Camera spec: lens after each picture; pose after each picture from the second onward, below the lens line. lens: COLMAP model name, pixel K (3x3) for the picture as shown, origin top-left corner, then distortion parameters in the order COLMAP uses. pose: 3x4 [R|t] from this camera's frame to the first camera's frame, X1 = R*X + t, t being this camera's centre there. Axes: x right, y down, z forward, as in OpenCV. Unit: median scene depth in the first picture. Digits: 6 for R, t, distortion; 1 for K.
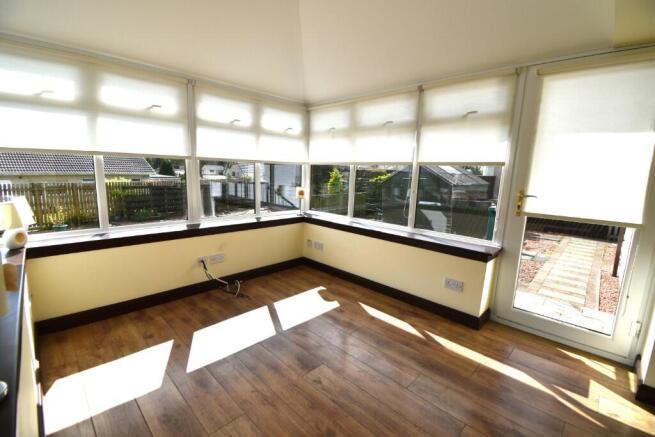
lens RADIAL K [[291.8, 0, 325.2], [0, 291.8, 218.1], [0, 0, 1]] dist [-0.005520, -0.009454]
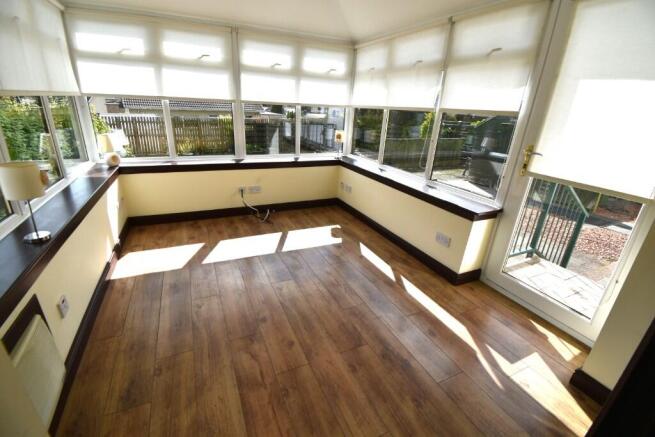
lens RADIAL K [[291.8, 0, 317.5], [0, 291.8, 220.8], [0, 0, 1]] dist [-0.005520, -0.009454]
pose [[0.934158, 0.142183, -0.327310, 0.356865], [-0.073234, 0.974059, 0.214117, -0.015938], [0.349263, -0.176049, 0.920338, -0.055986]]
